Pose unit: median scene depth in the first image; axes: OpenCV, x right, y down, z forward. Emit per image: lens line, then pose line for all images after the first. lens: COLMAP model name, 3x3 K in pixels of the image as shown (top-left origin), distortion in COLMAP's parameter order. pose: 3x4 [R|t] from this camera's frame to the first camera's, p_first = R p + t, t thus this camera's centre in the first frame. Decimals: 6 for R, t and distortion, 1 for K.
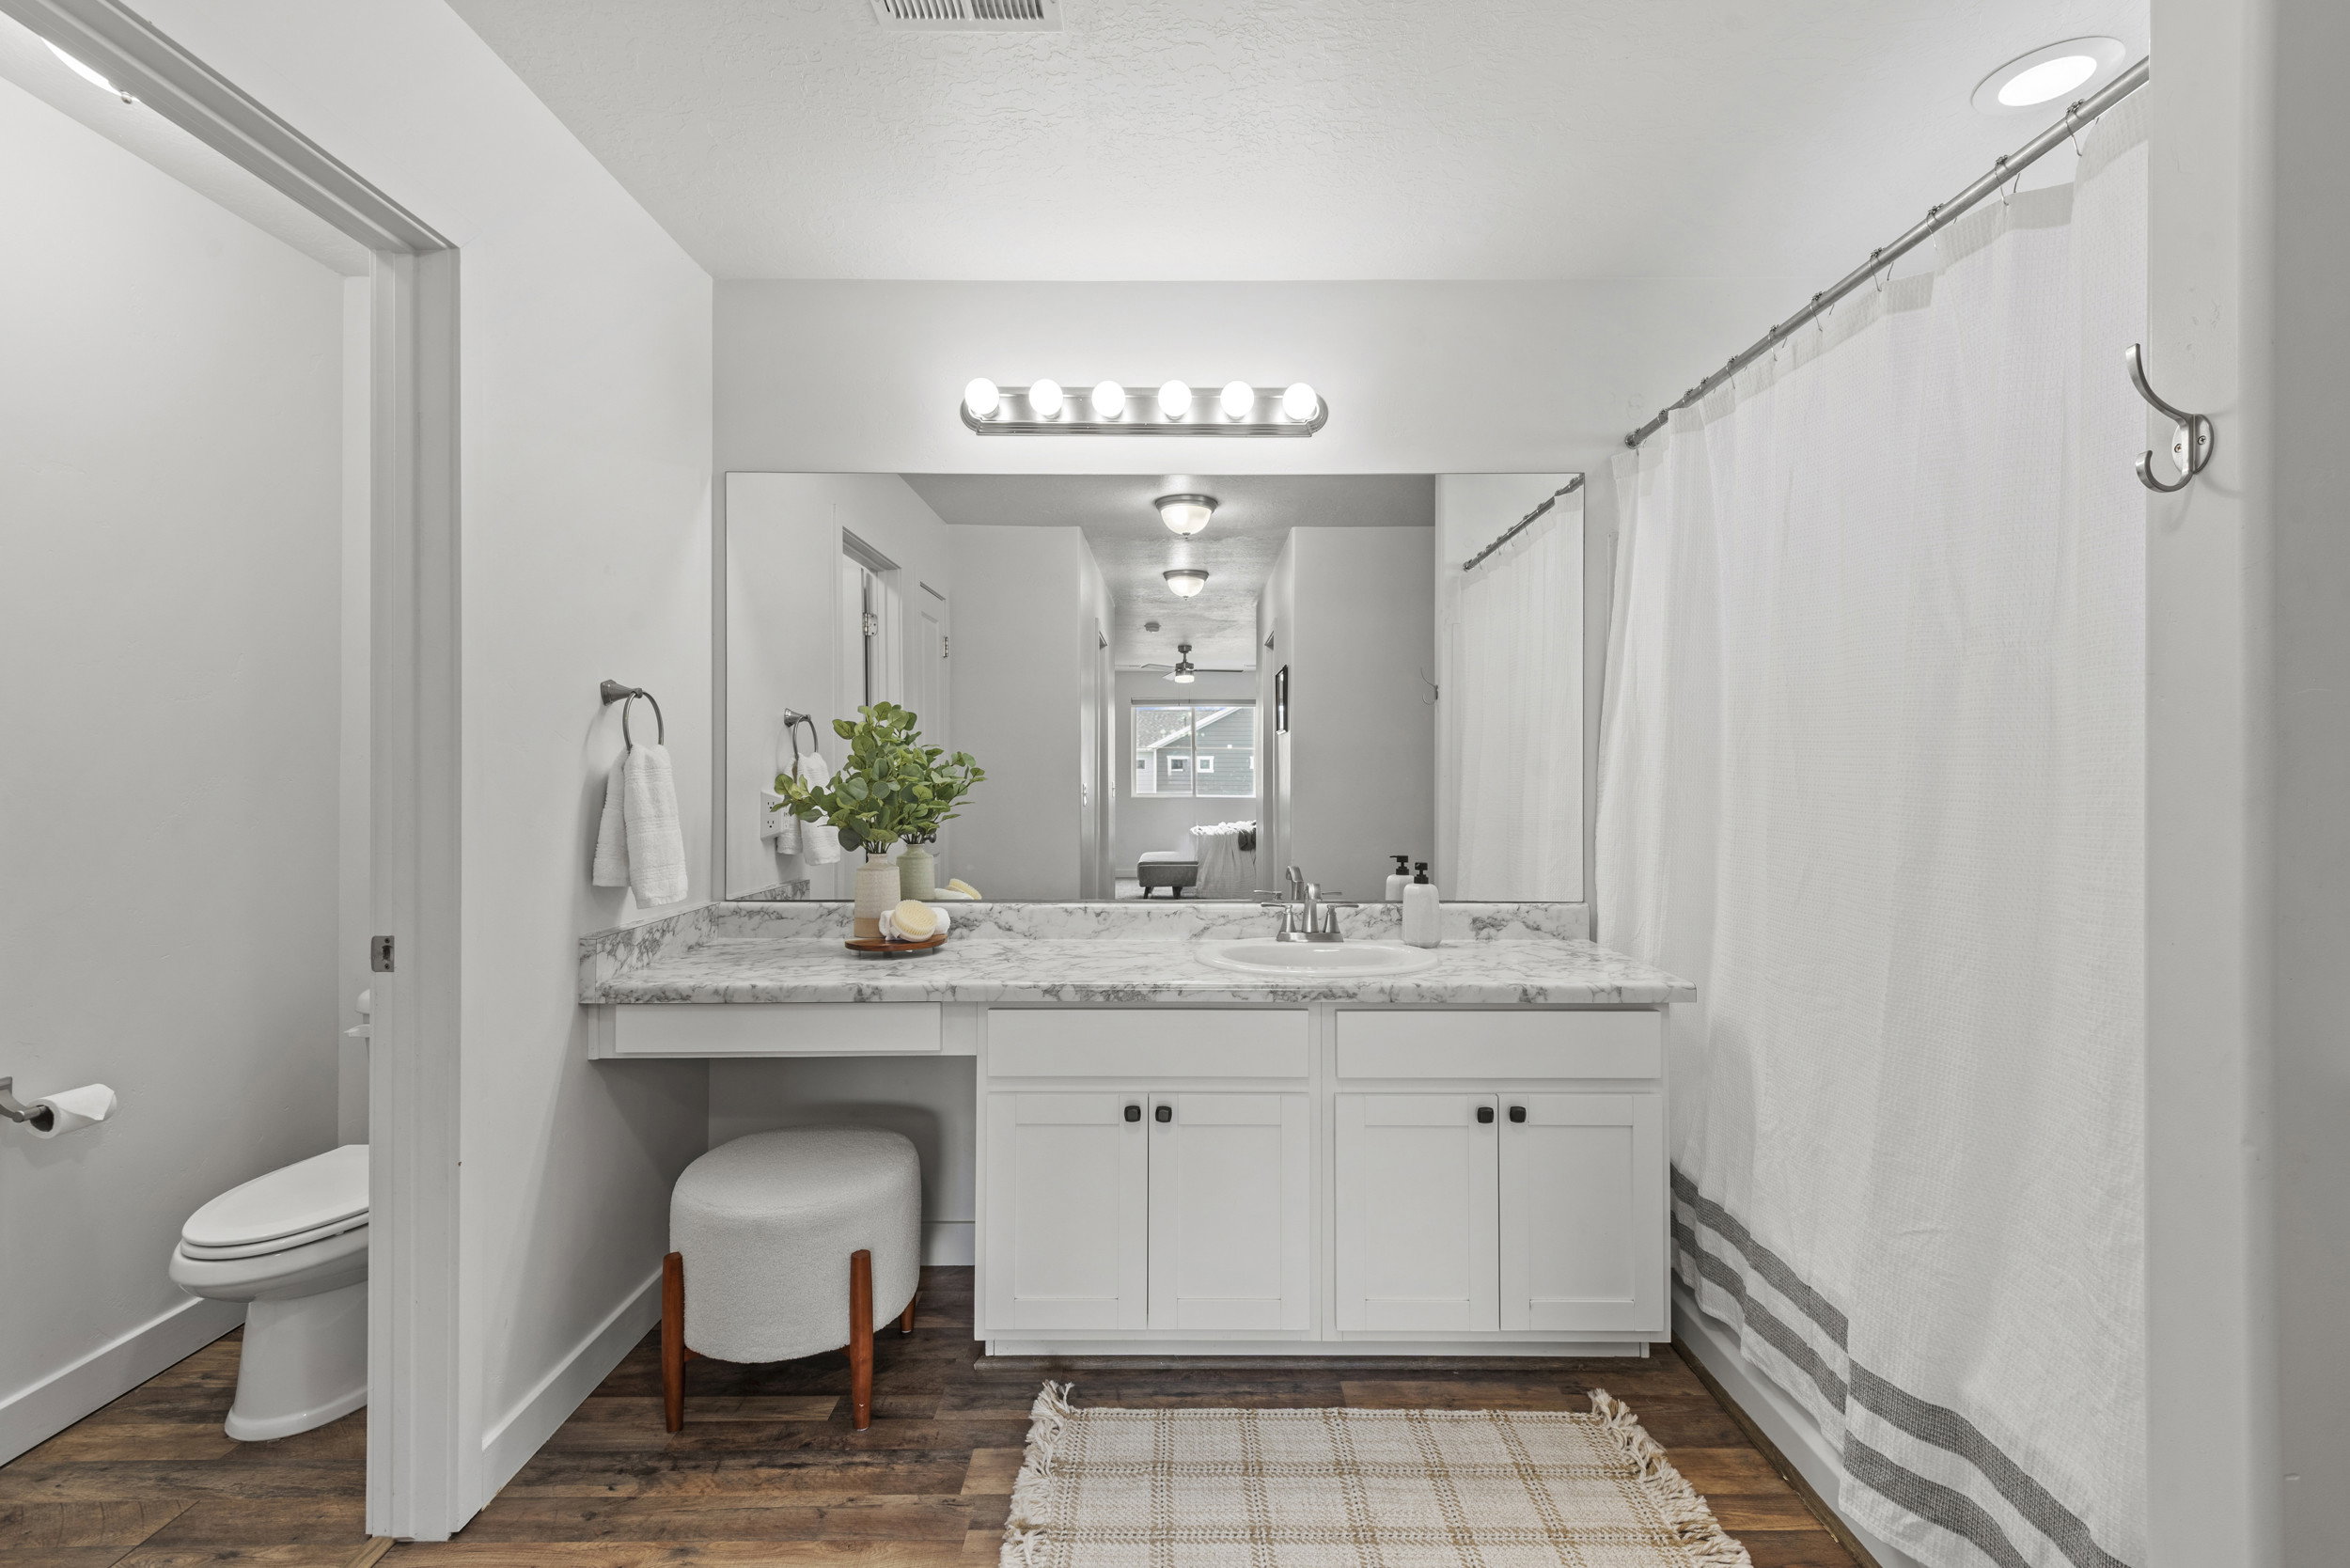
lens RADIAL K [[1056.1, 0, 1177.4], [0, 1056.1, 786.9], [0, 0, 1]] dist [0.028912, -0.013035]
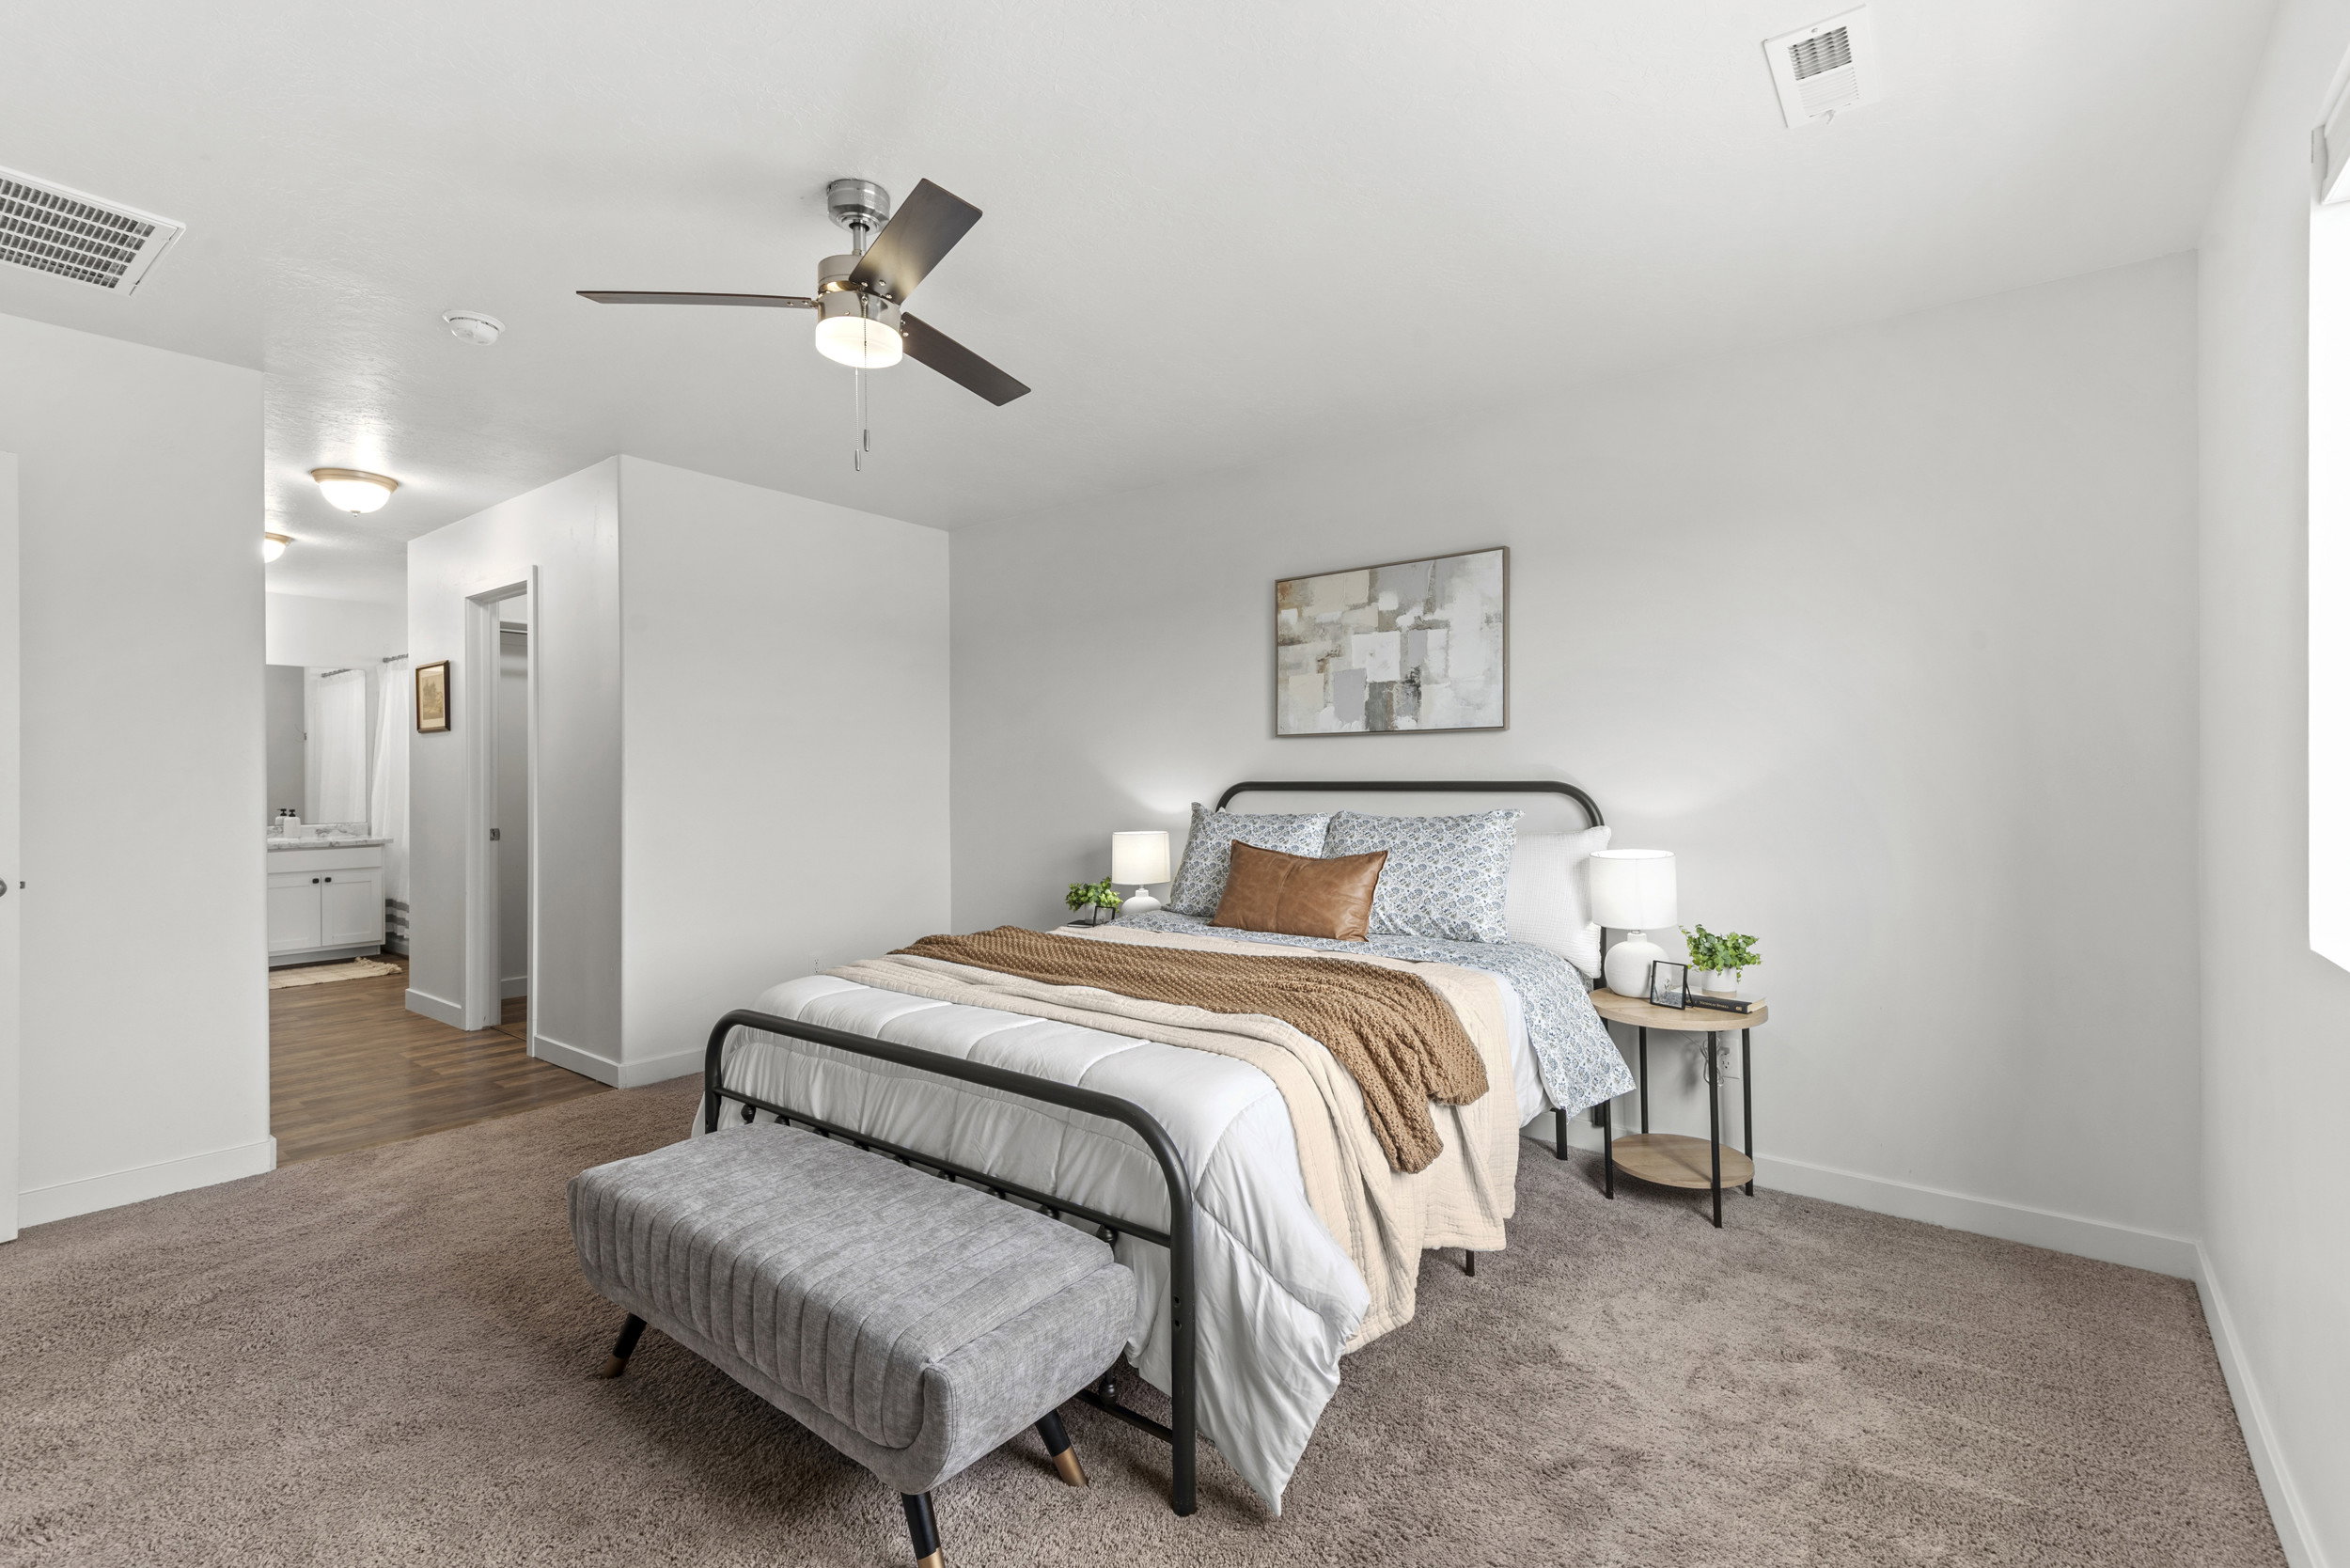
lens RADIAL K [[1056.1, 0, 1180.2], [0, 1056.1, 782.0], [0, 0, 1]] dist [0.028912, -0.013035]
pose [[0.618387, -0.006773, 0.785845, -0.660944], [0.004350, 0.999977, 0.005195, -0.005833], [-0.785862, 0.000206, 0.618402, -3.168346]]
